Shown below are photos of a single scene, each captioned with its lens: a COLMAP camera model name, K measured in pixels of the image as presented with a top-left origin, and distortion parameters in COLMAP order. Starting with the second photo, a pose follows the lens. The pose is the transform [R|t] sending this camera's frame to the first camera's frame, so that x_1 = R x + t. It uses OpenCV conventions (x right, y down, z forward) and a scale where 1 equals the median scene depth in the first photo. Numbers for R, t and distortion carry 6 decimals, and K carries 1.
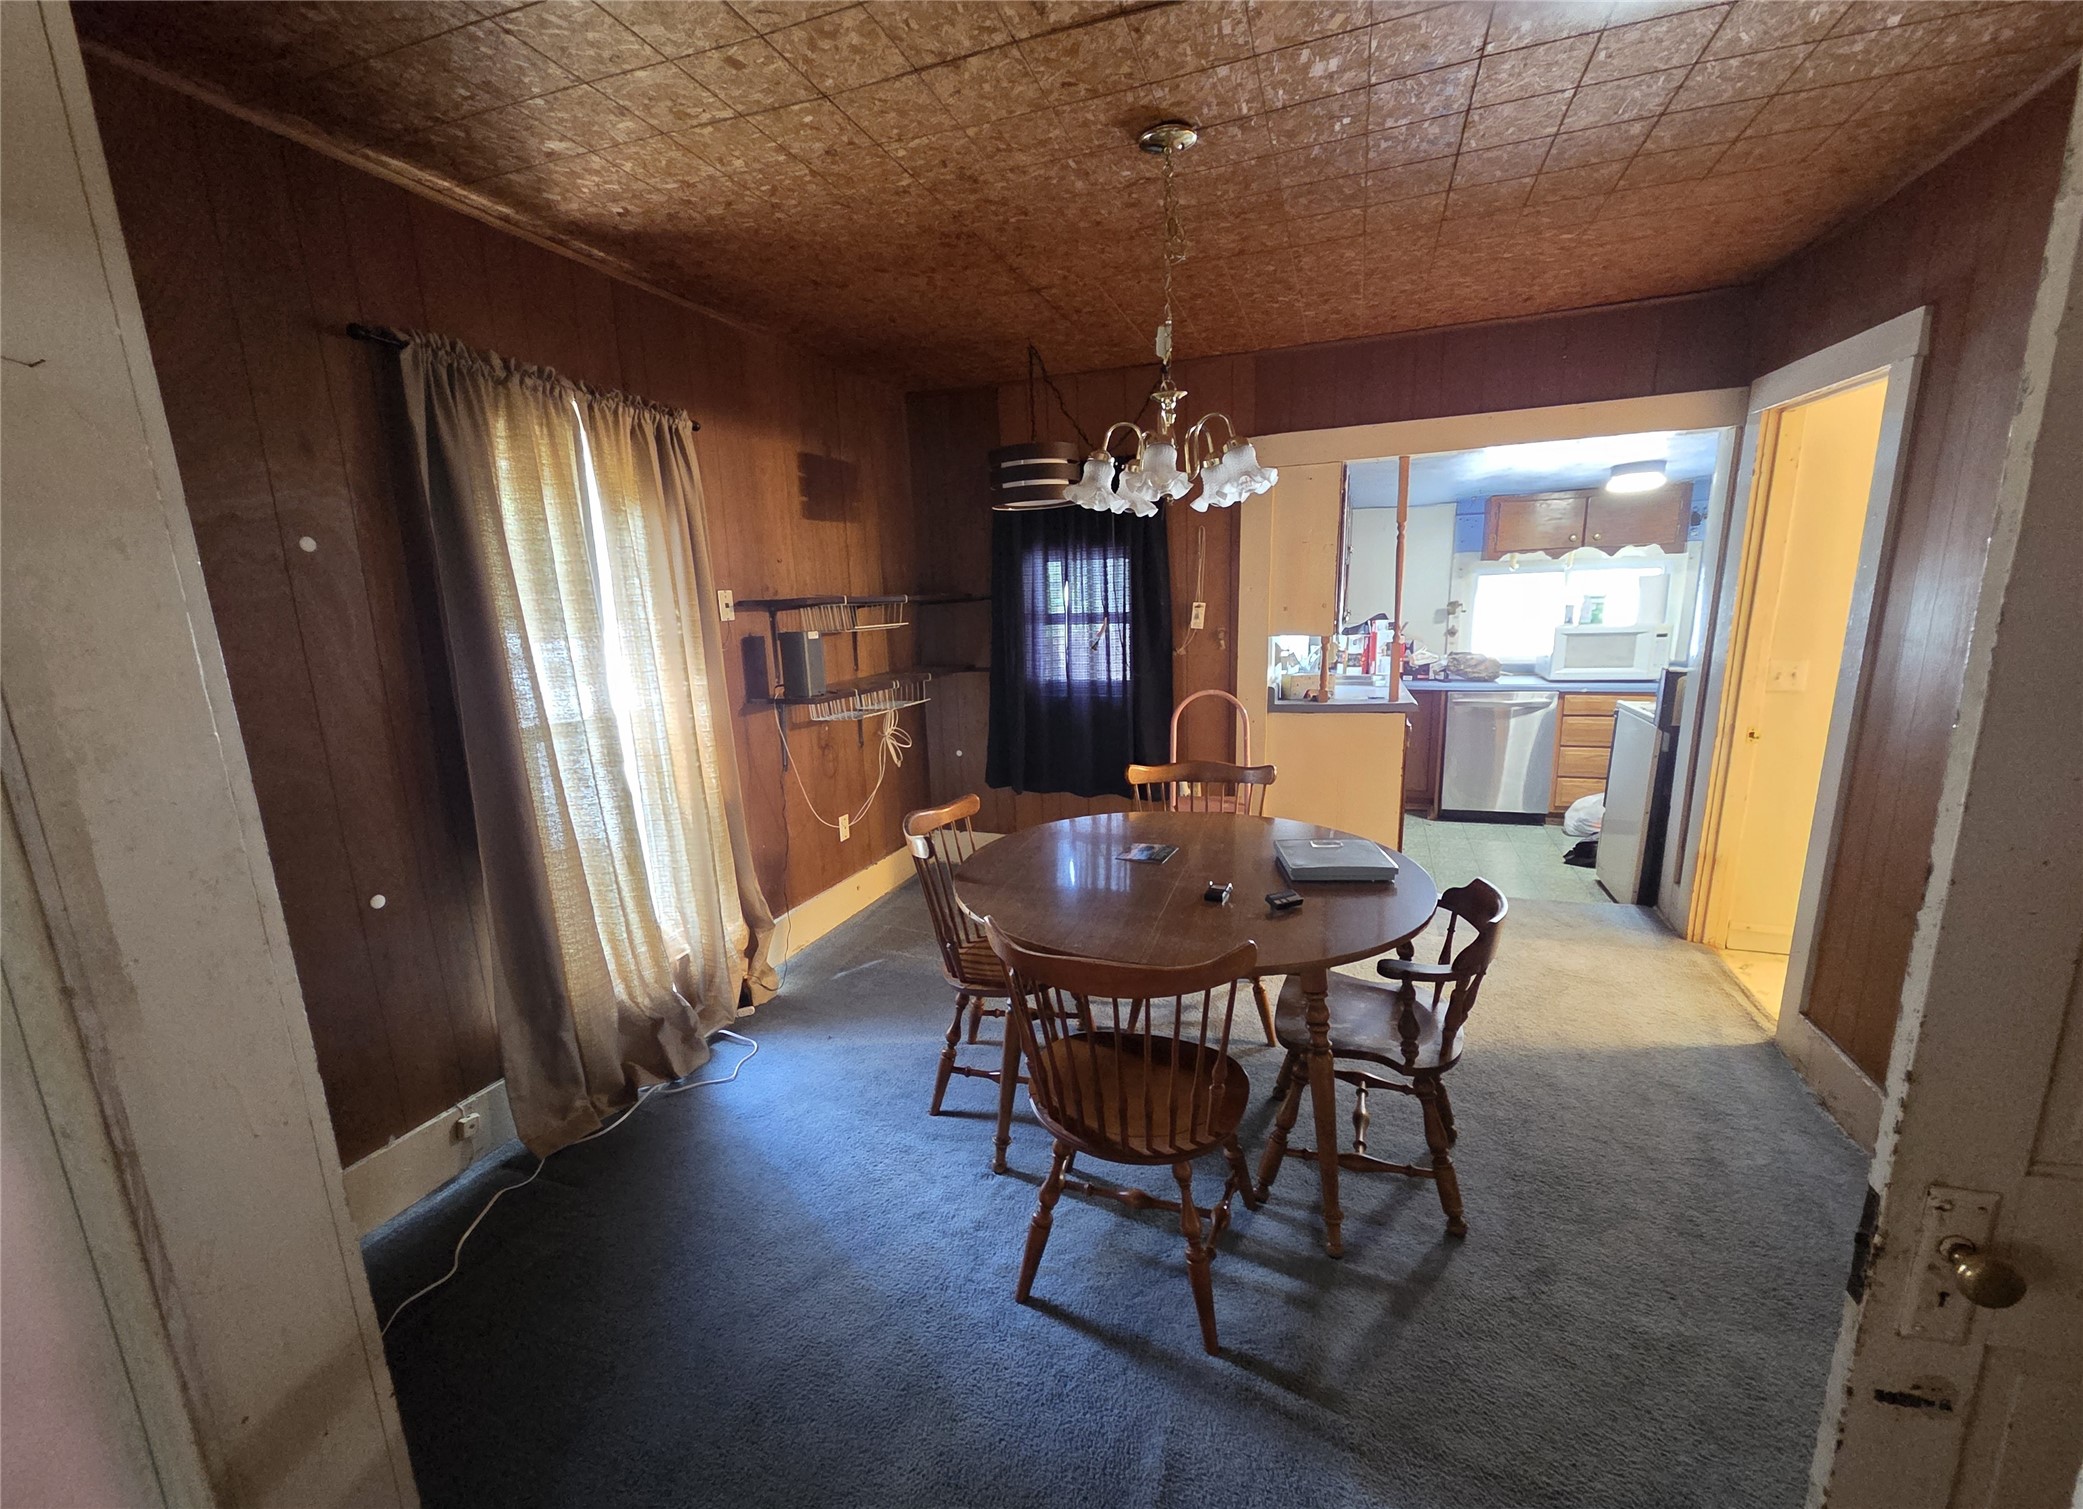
lens RADIAL K [[844.6, 0, 1039.0], [0, 844.6, 774.6], [0, 0, 1]] dist [-0.000147, 0.000272]
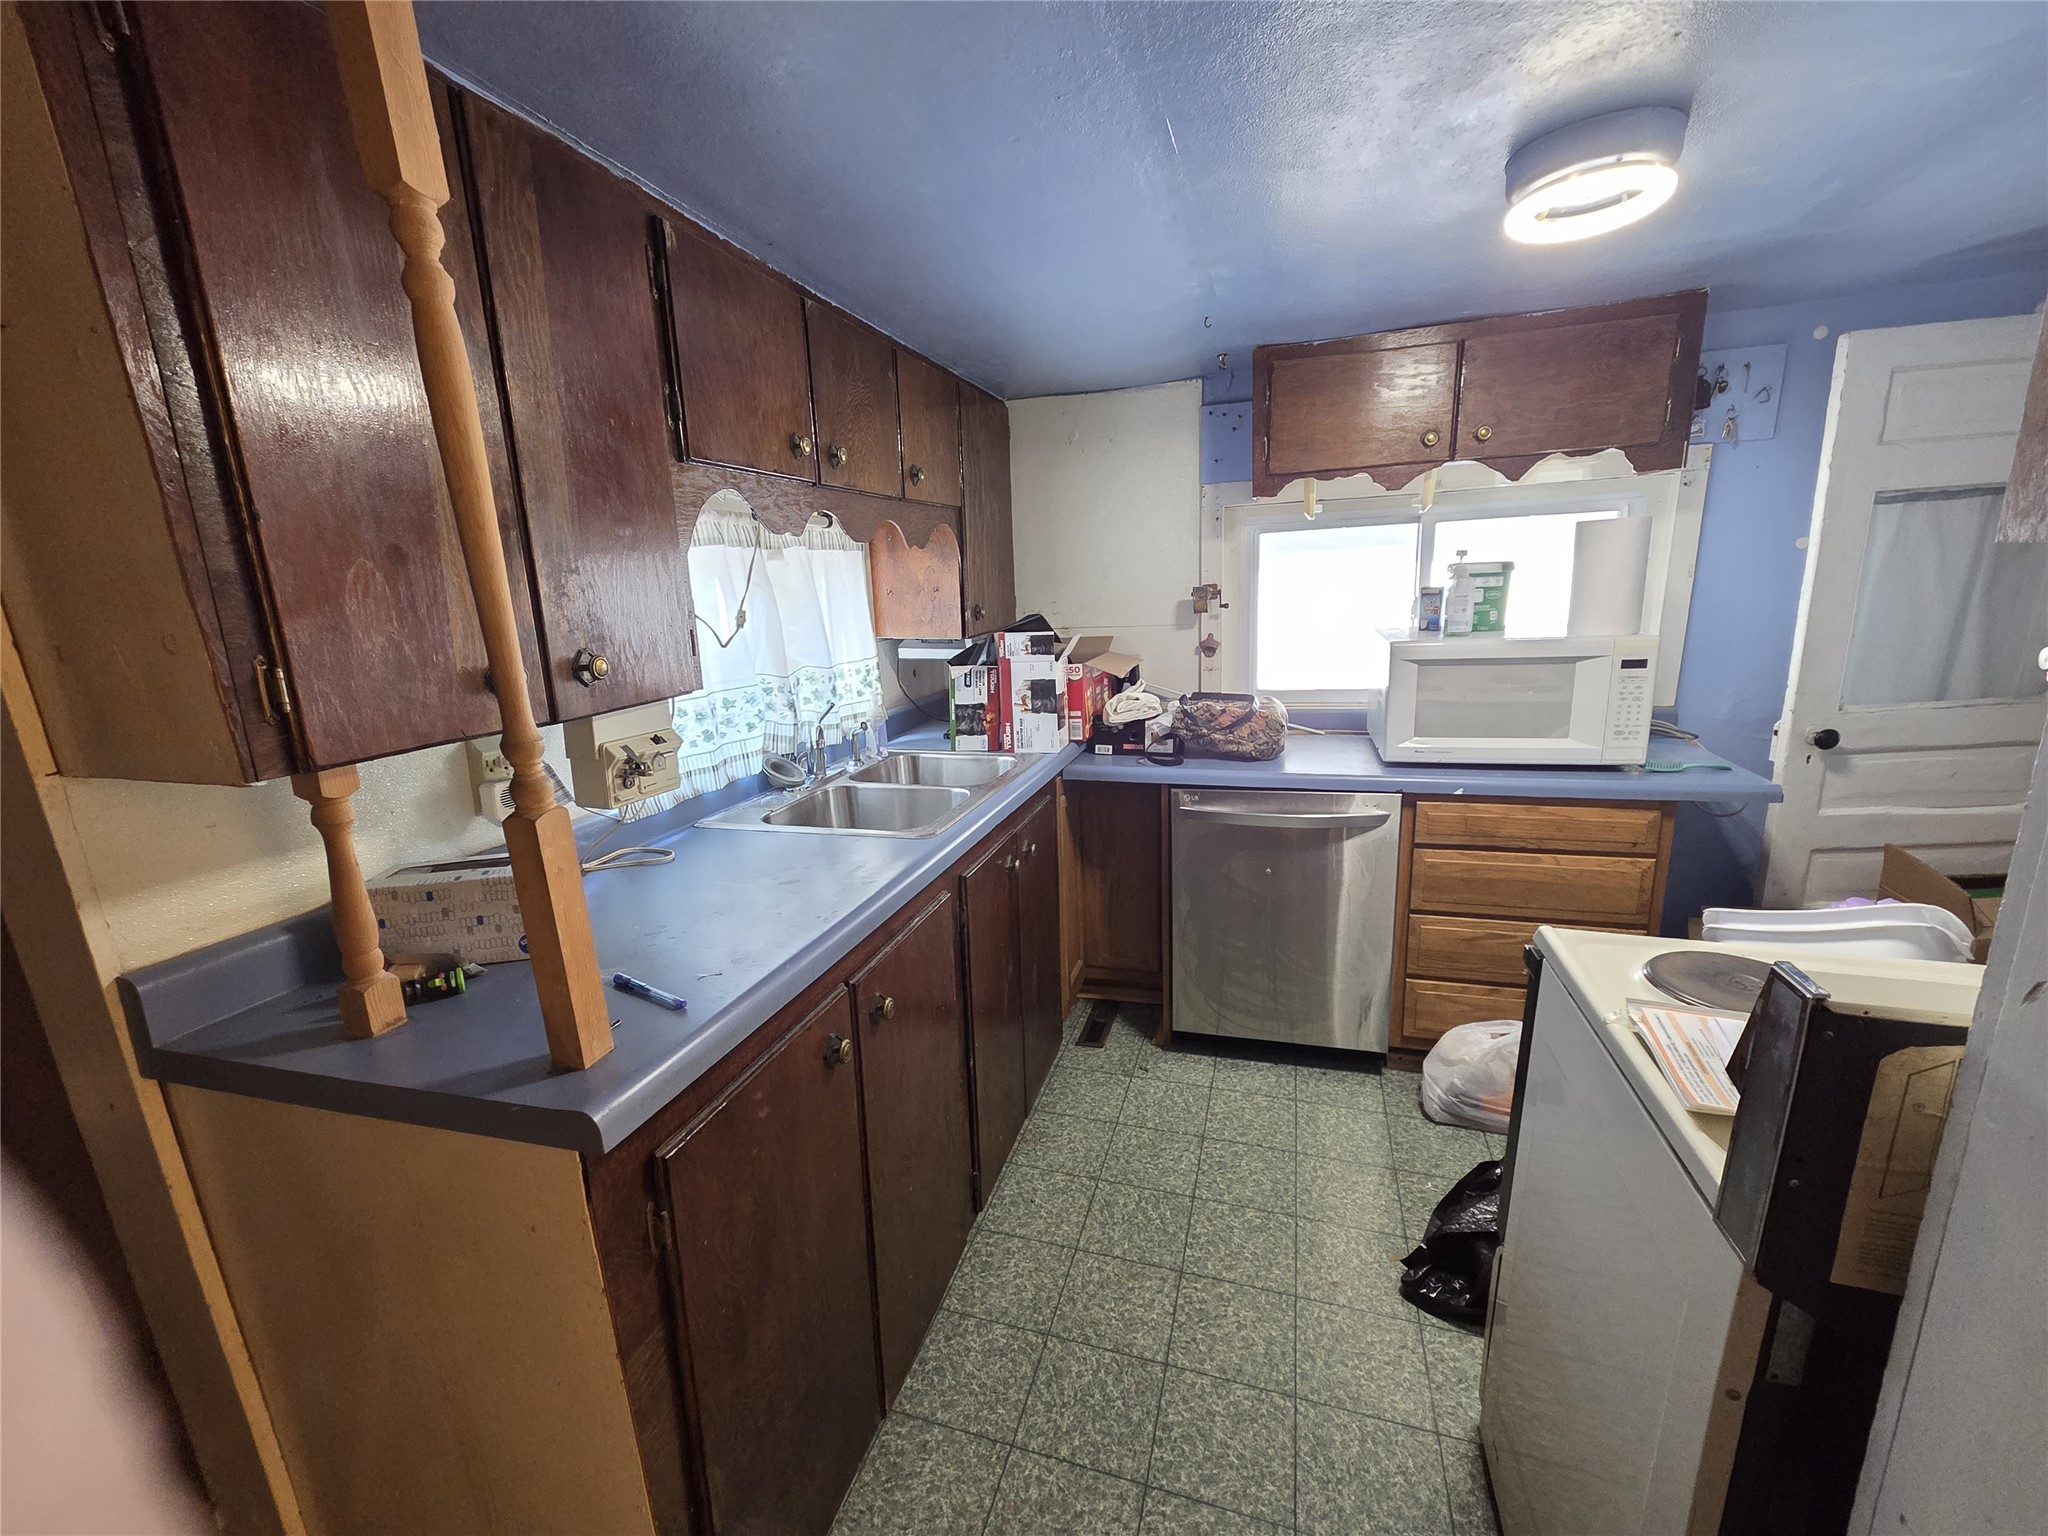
lens RADIAL K [[820.4, 0, 1024.0], [0, 820.4, 768.0], [0, 0, 1]] dist [0.000177, 0.000043]
pose [[0.997456, -0.025033, 0.066739, 0.375246], [0.023547, 0.999459, 0.022958, -0.120279], [-0.067278, -0.021328, 0.997506, 0.565035]]
